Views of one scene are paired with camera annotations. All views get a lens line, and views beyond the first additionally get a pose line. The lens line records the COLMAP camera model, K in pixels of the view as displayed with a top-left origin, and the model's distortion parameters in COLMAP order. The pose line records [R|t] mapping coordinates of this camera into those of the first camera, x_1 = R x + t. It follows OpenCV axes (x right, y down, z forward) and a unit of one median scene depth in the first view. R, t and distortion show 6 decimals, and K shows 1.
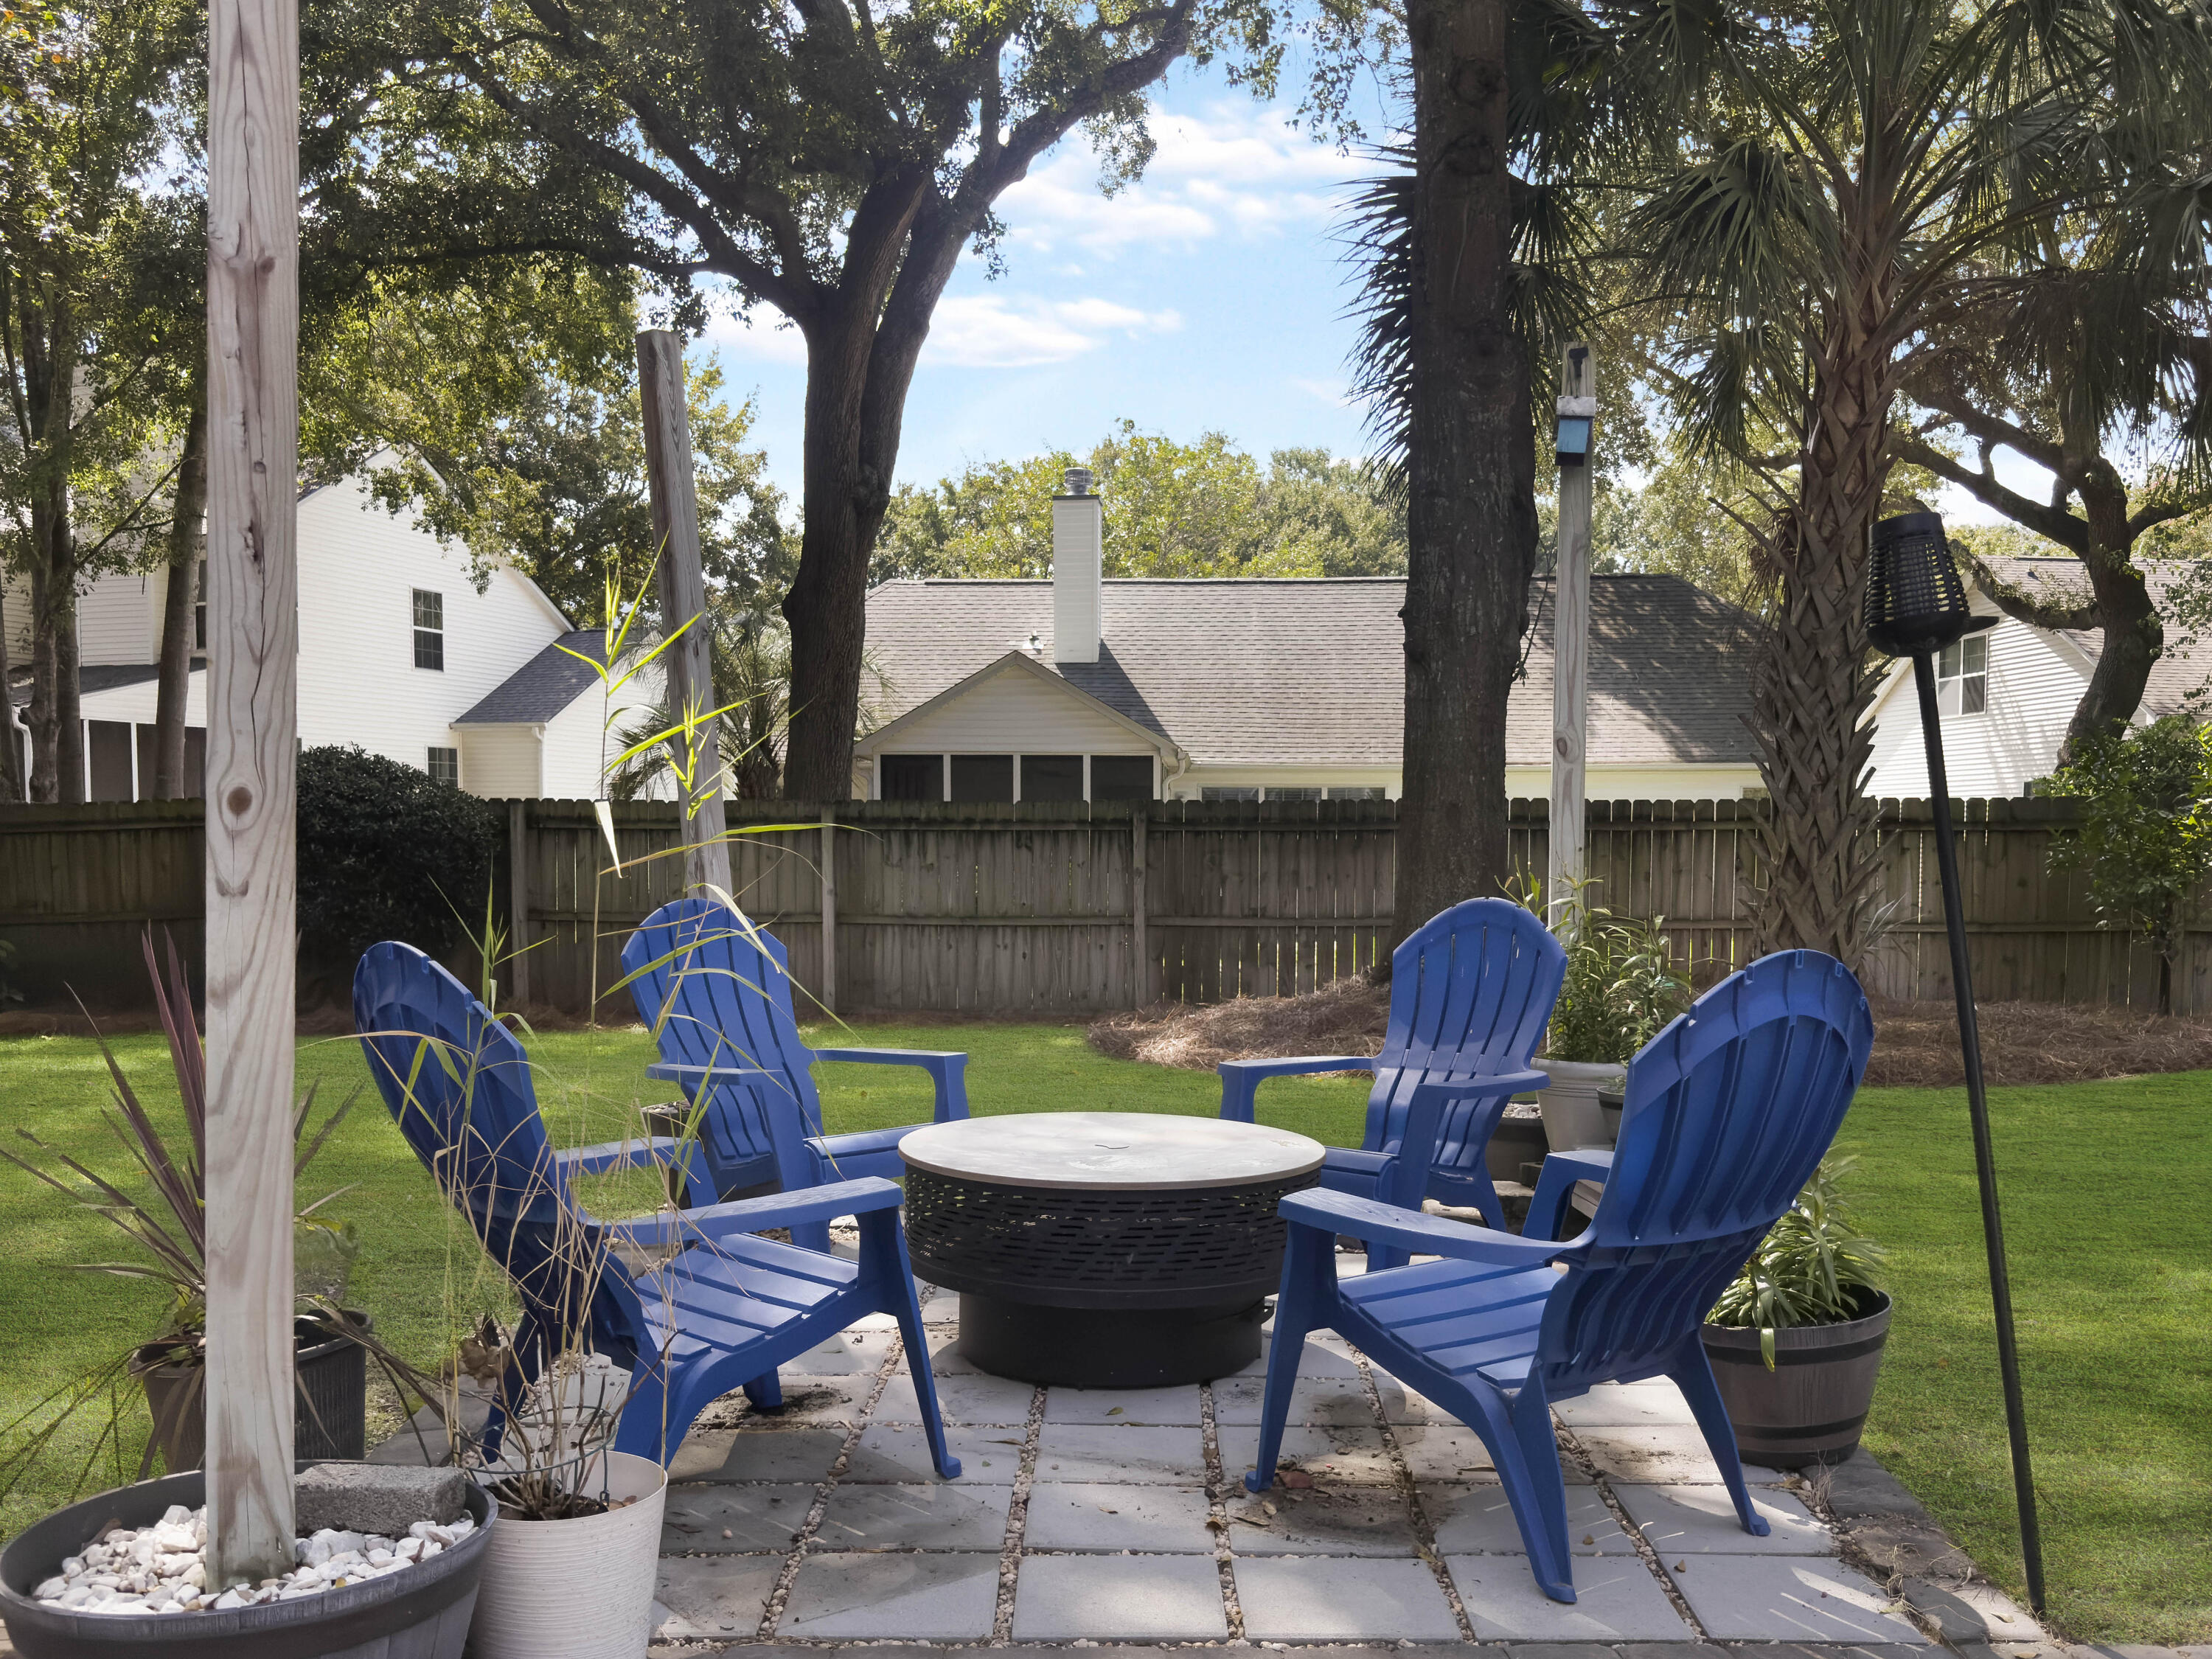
lens RADIAL K [[1929.8, 0, 1156.3], [0, 1929.8, 968.5], [0, 0, 1]] dist [0.121636, -0.217490]
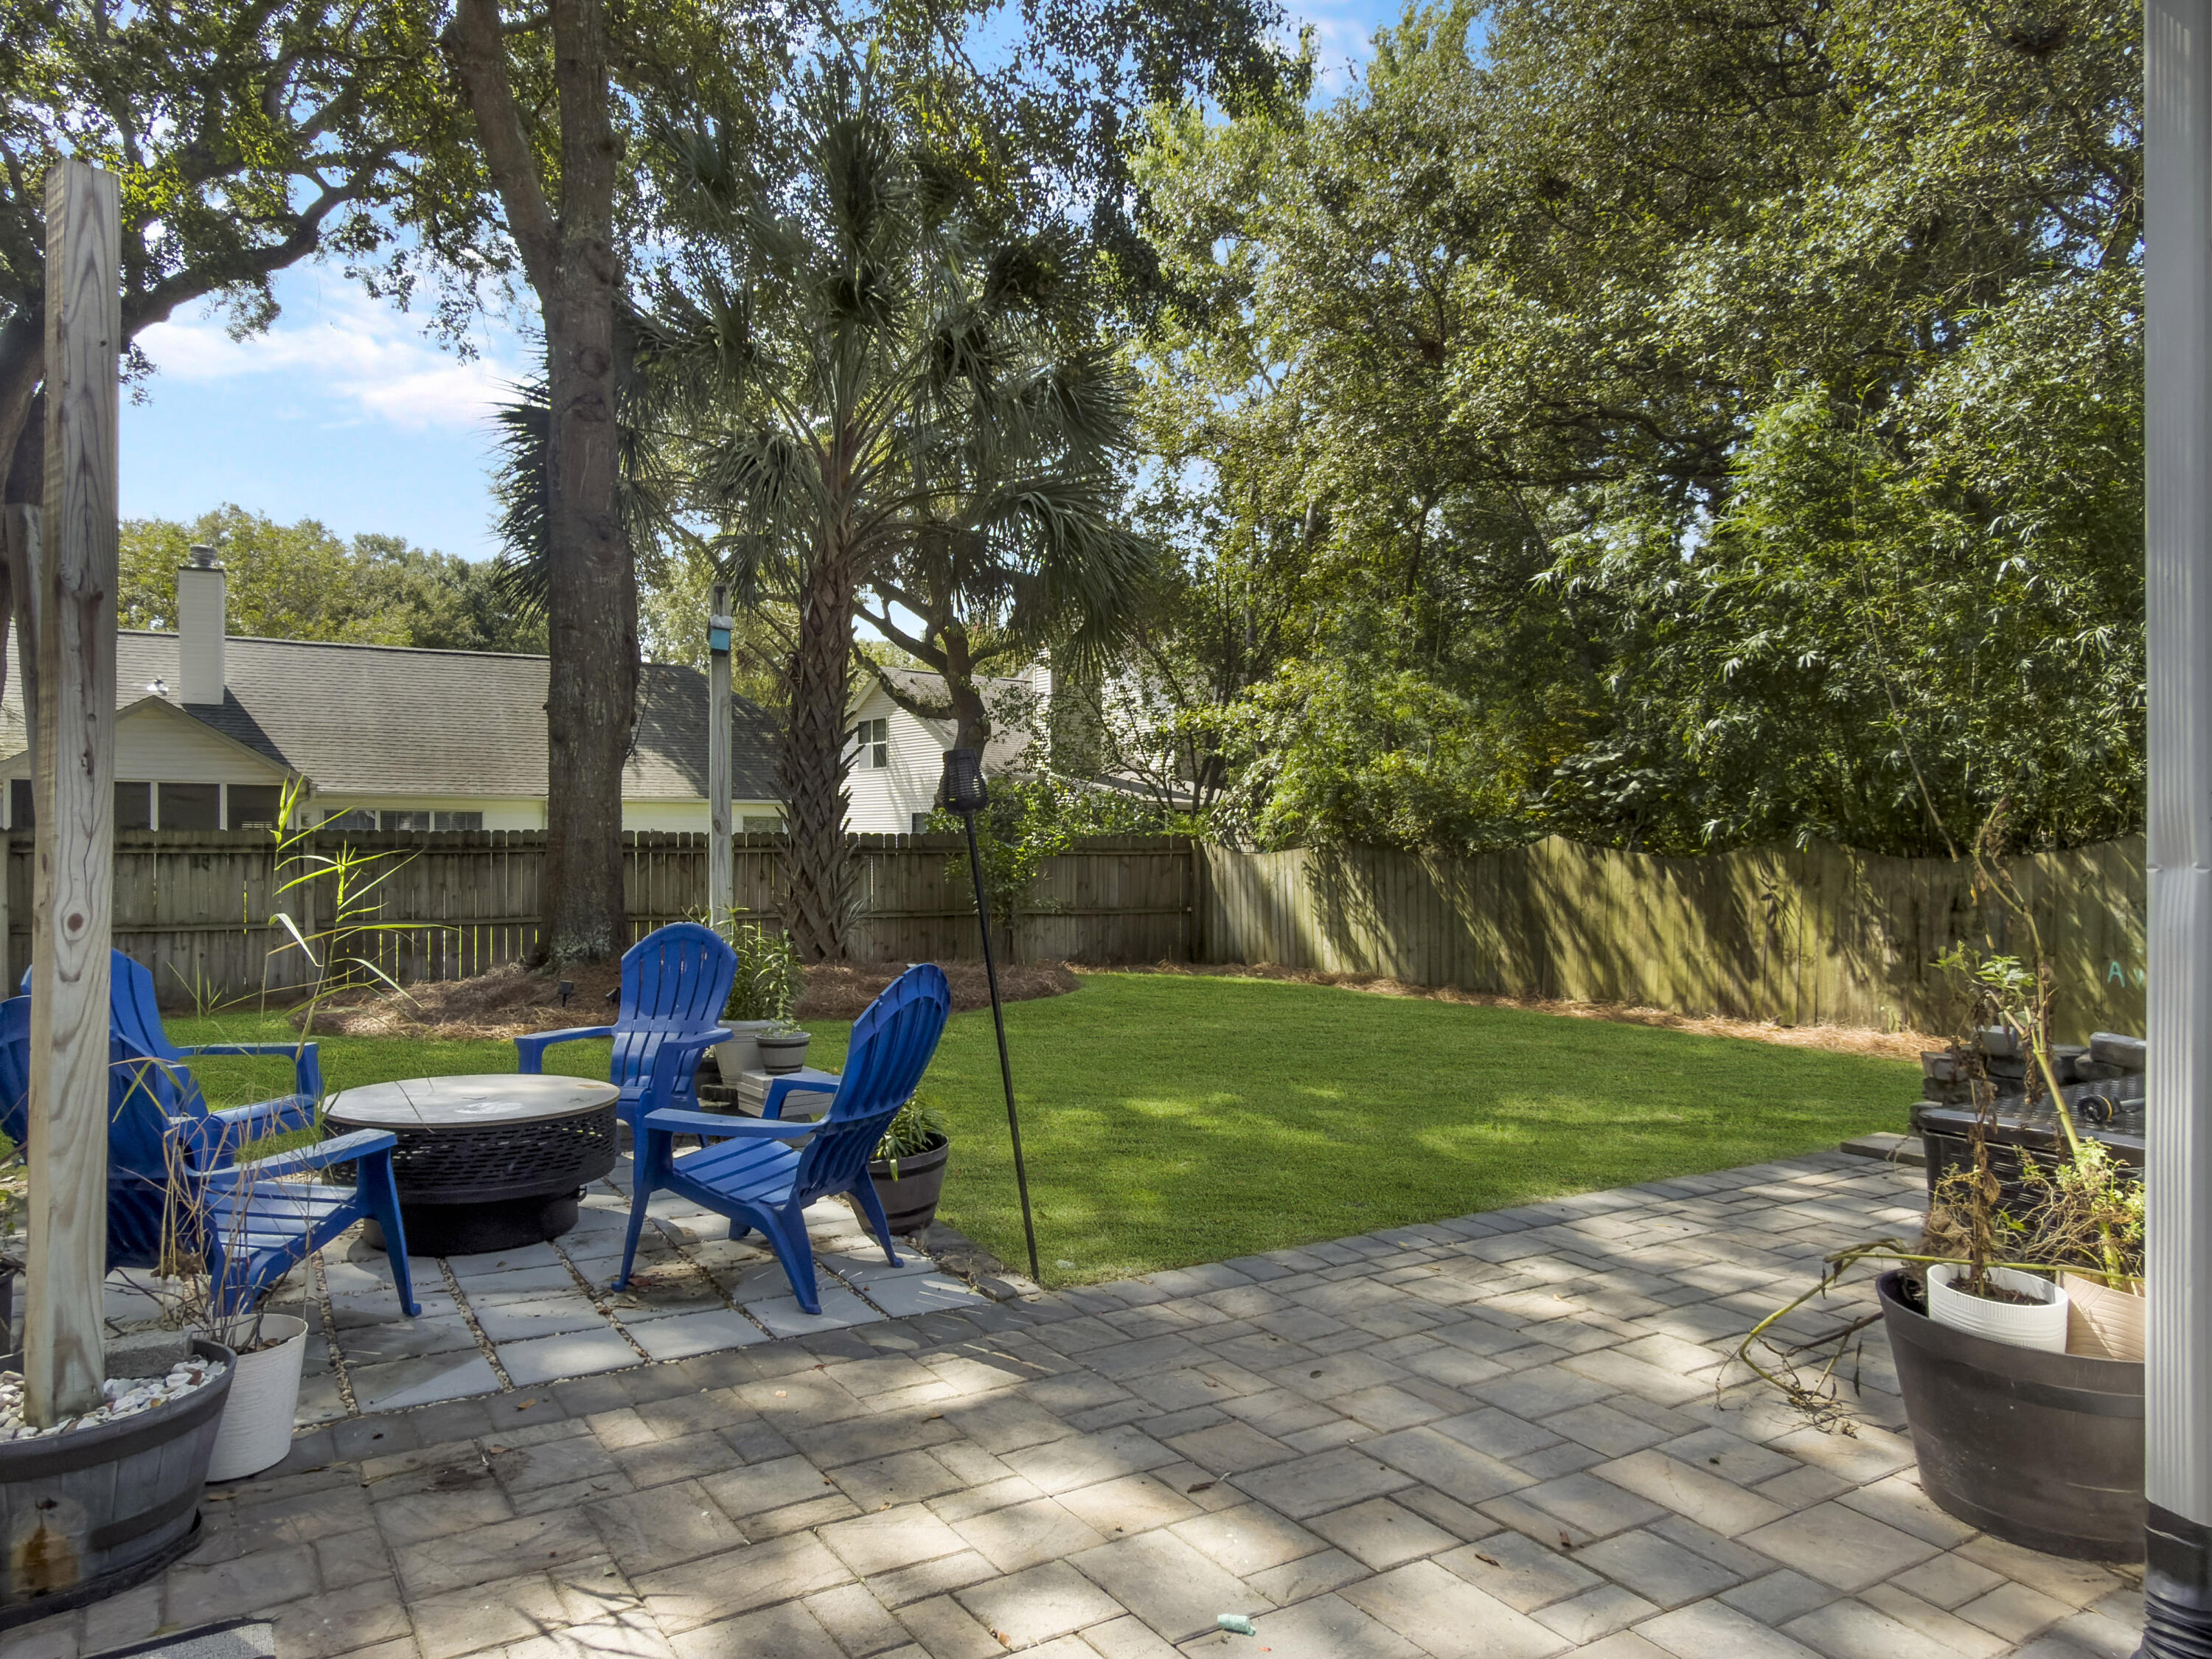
lens RADIAL K [[1401.4, 0, 1097.2], [0, 1401.4, 832.9], [0, 0, 1]] dist [0.002934, 0.006047]
pose [[0.849844, 0.009166, 0.526954, -0.165531], [0.029213, 0.997492, -0.064465, -0.027213], [-0.526223, 0.070179, 0.847445, -0.196259]]
